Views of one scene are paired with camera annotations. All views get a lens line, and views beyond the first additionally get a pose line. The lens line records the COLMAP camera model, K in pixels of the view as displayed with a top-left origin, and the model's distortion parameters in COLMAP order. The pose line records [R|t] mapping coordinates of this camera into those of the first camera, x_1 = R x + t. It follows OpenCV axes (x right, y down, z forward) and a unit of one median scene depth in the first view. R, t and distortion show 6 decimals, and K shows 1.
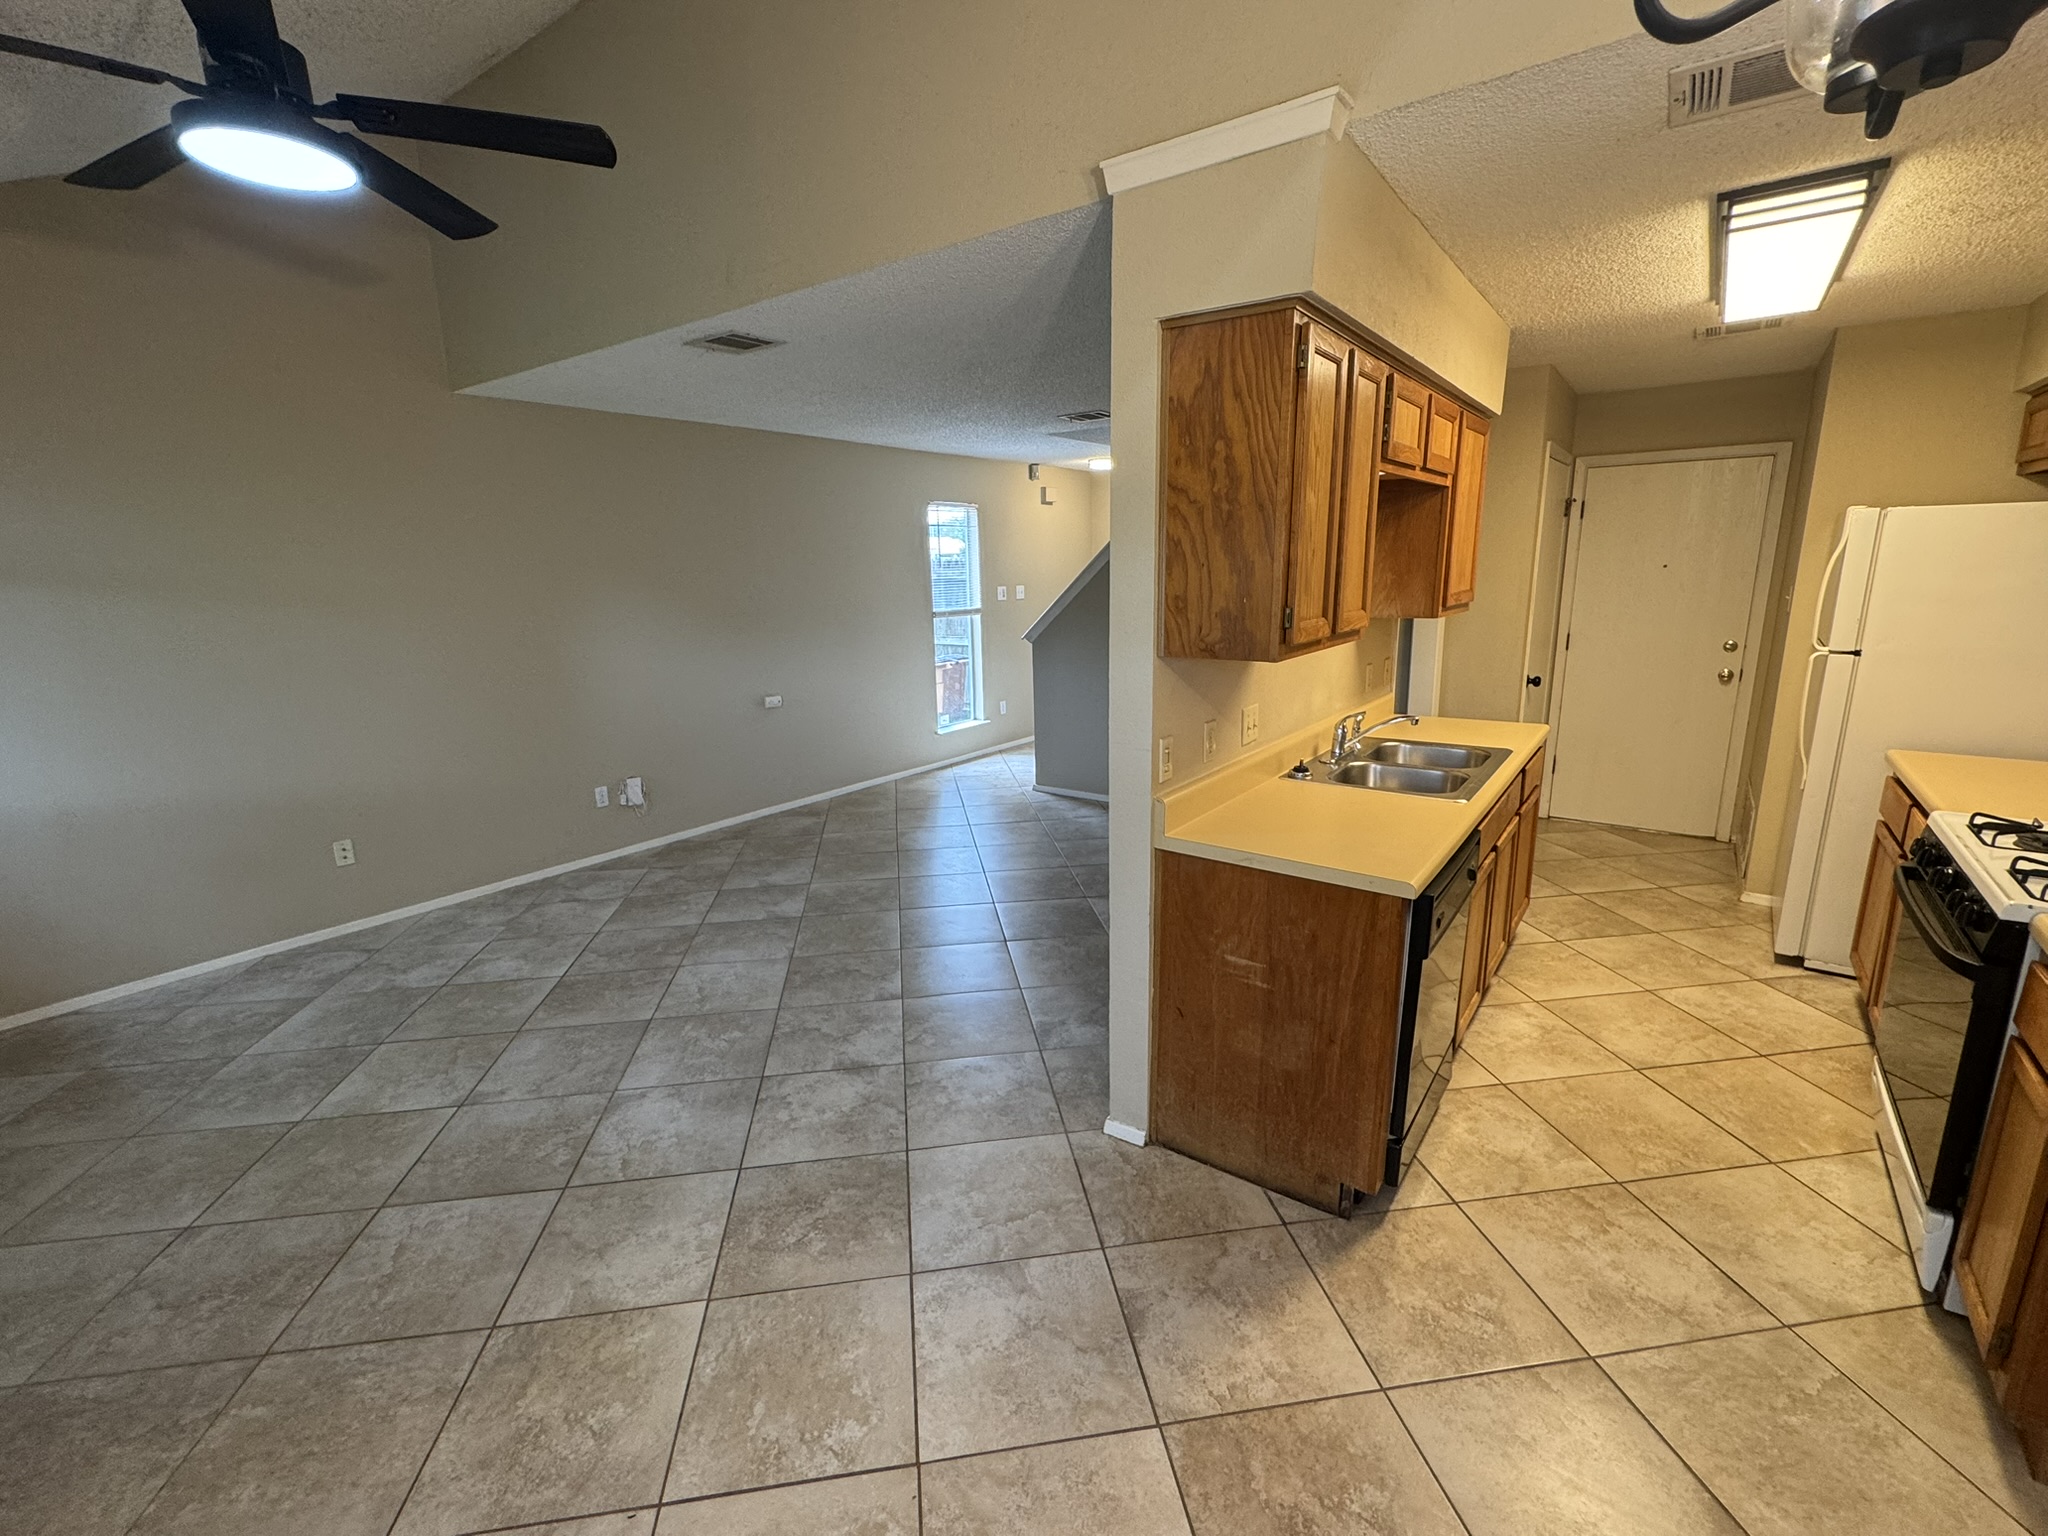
lens RADIAL K [[901.0, 0, 1016.0], [0, 901.0, 769.1], [0, 0, 1]] dist [-0.000219, -0.000509]
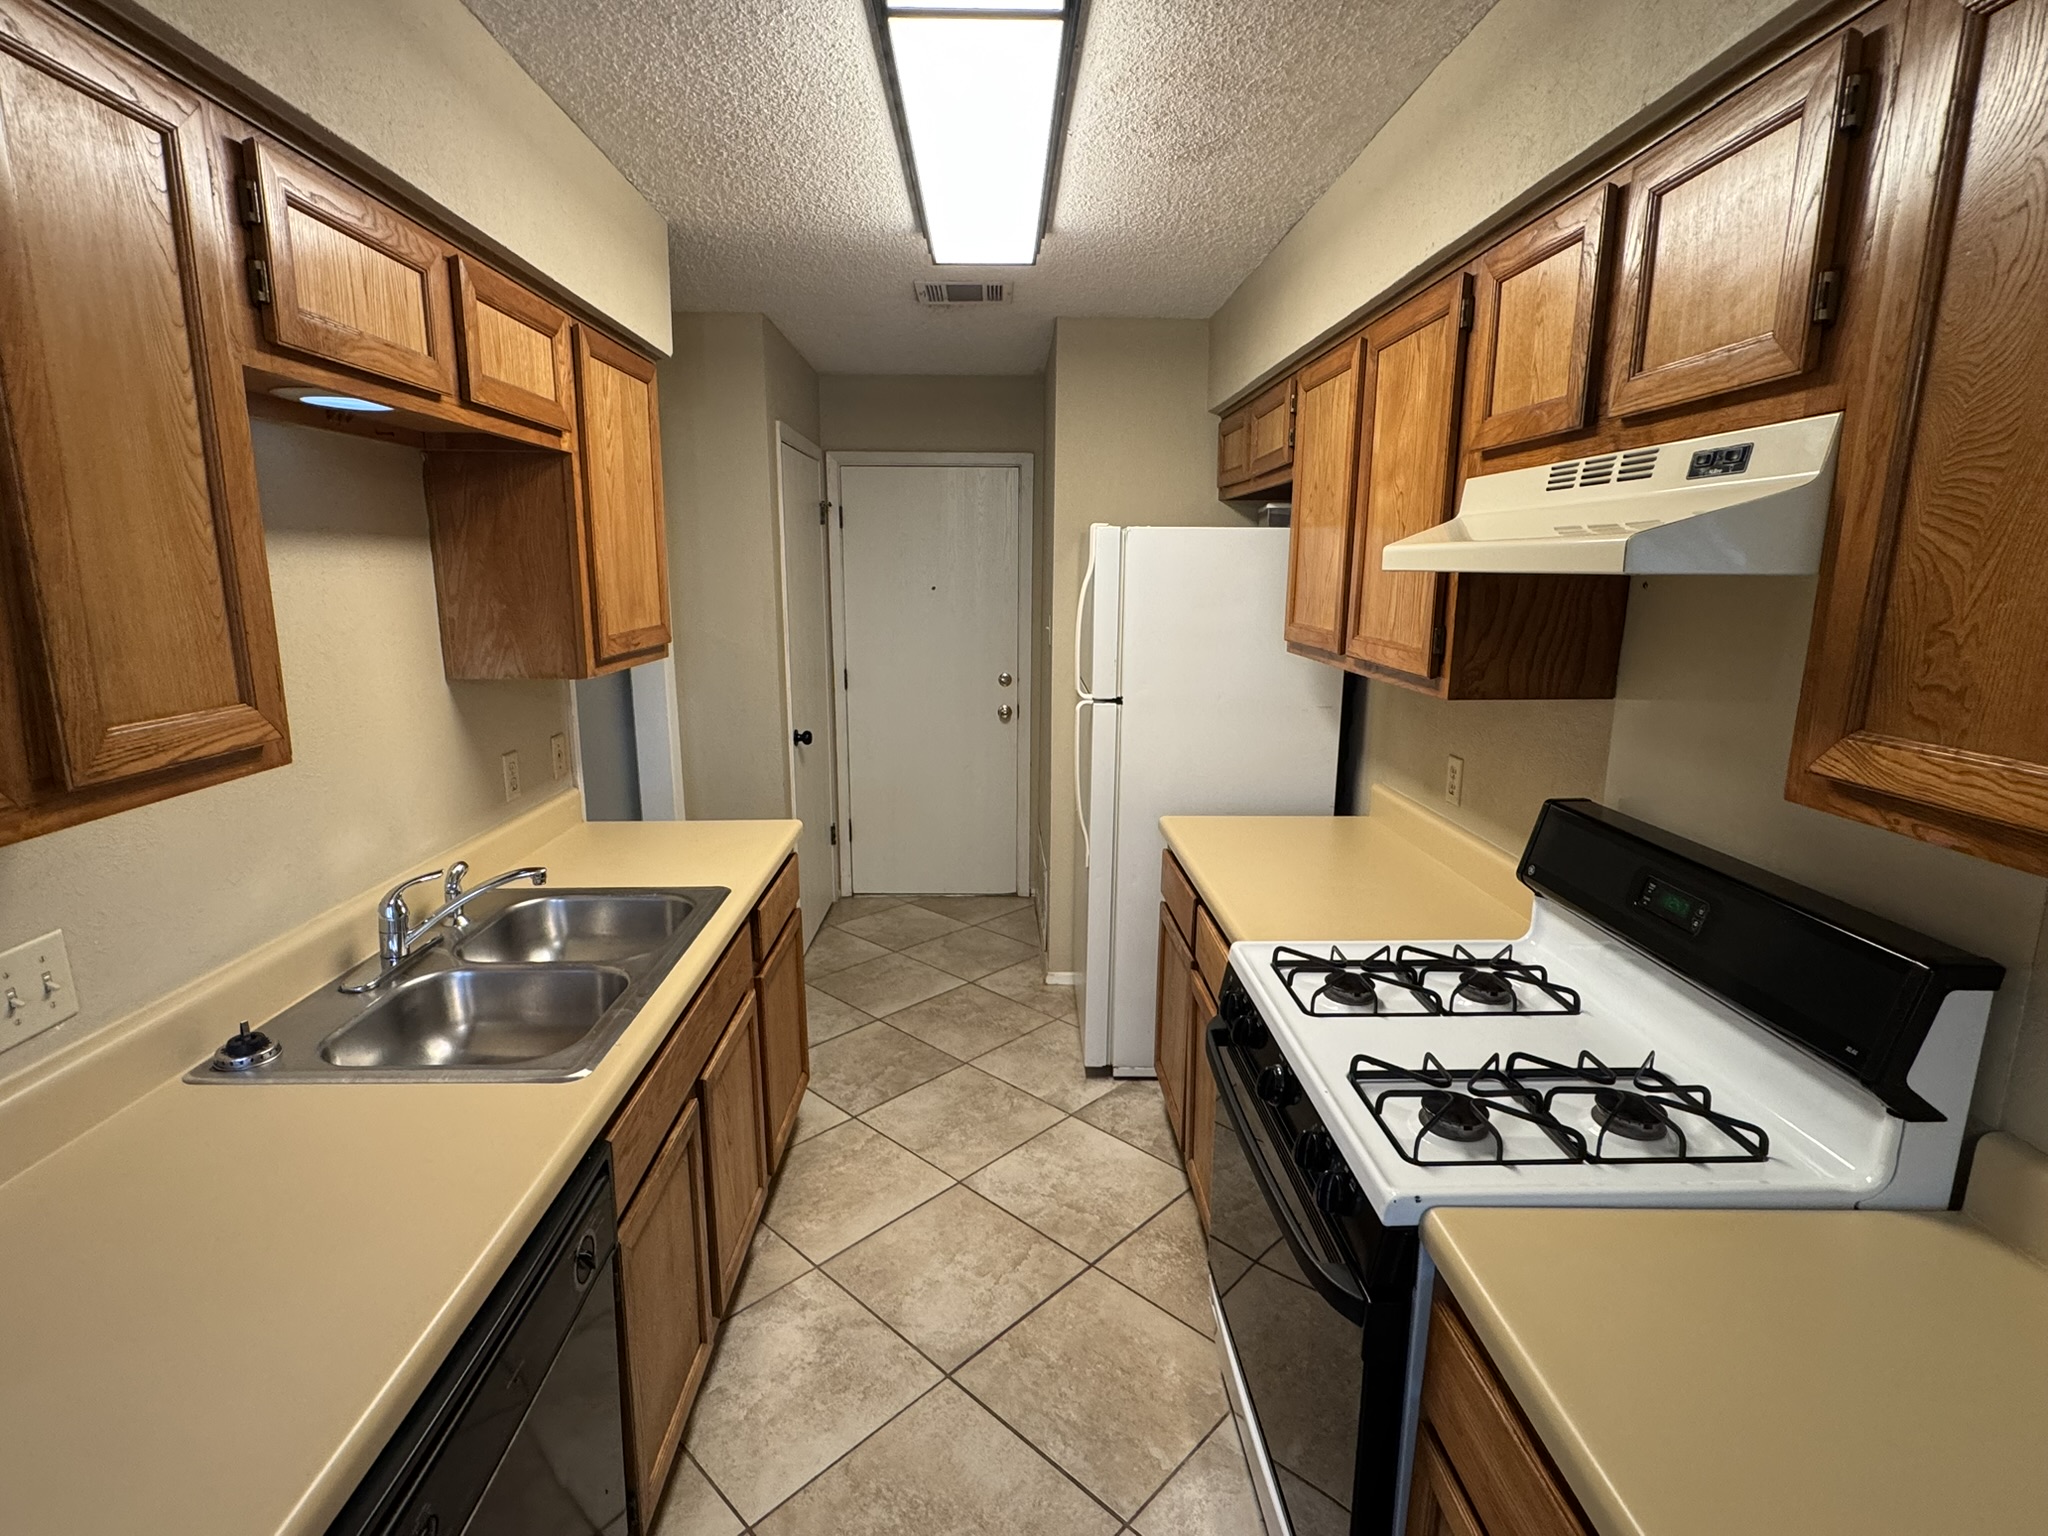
lens RADIAL K [[998.5, 0, 1016.4], [0, 998.5, 766.1], [0, 0, 1]] dist [-0.001531, 0.000692]
pose [[0.786976, -0.095977, 0.609473, 0.298880], [0.115843, 0.993244, 0.006830, -0.086866], [-0.606011, 0.065228, 0.792778, 0.337389]]
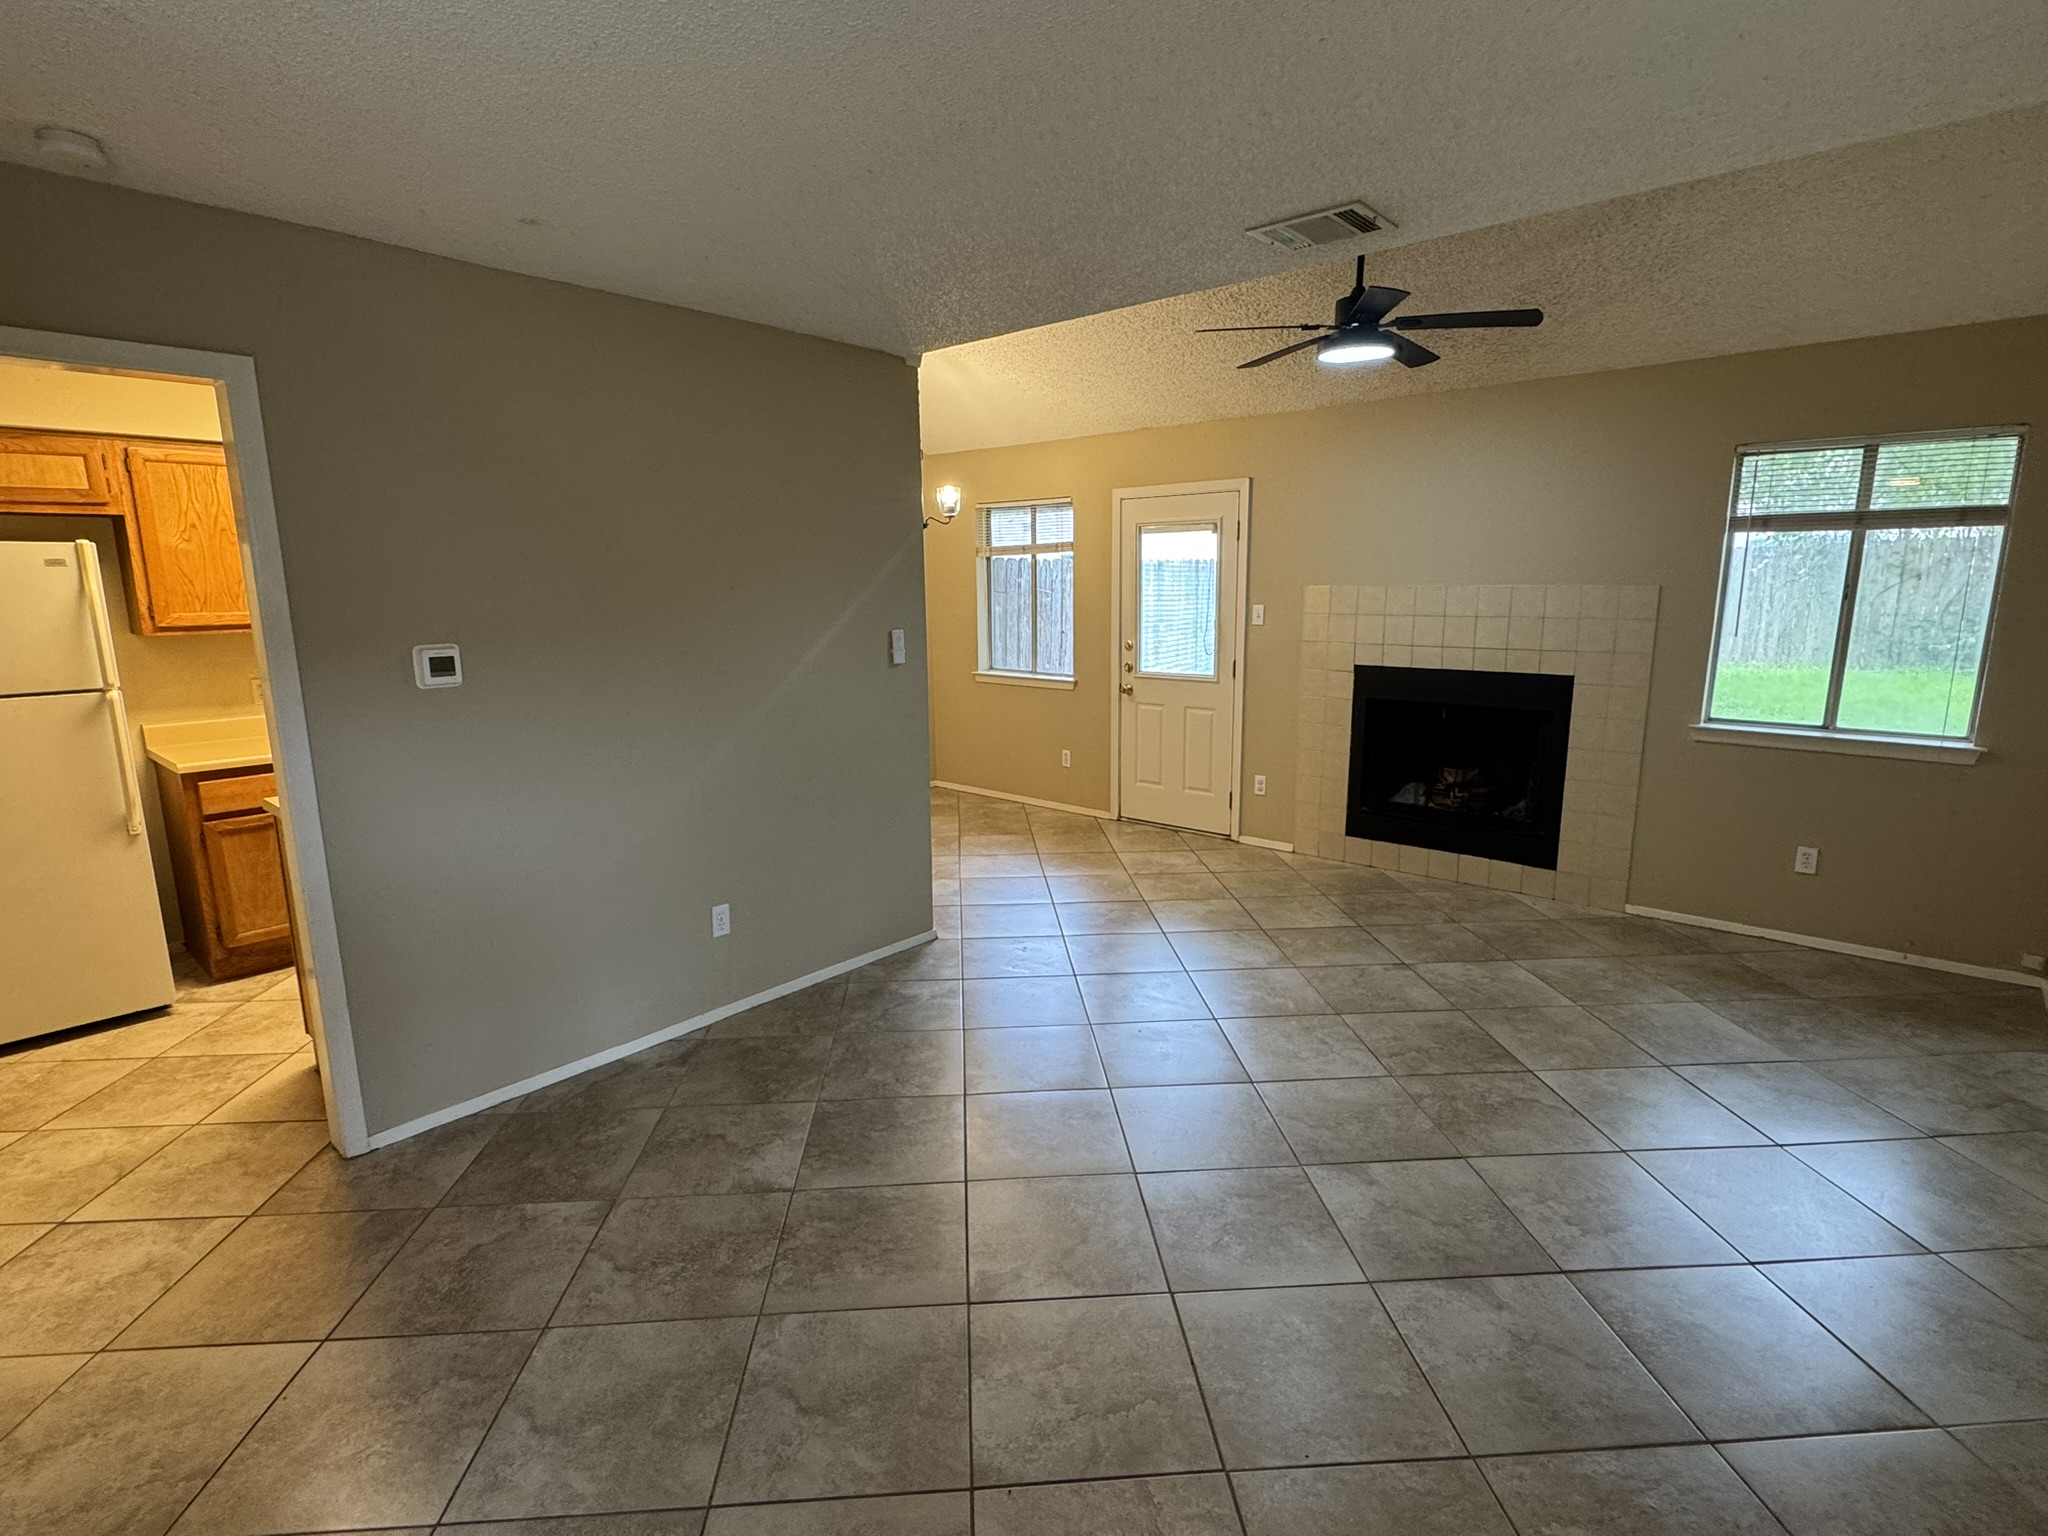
lens RADIAL K [[998.5, 0, 1014.5], [0, 998.5, 767.9], [0, 0, 1]] dist [-0.001531, 0.000692]
pose [[-0.996633, 0.015189, 0.080577, -0.146793], [0.046287, 0.915362, 0.399963, -0.447040], [-0.067682, 0.402346, -0.912982, 1.997964]]
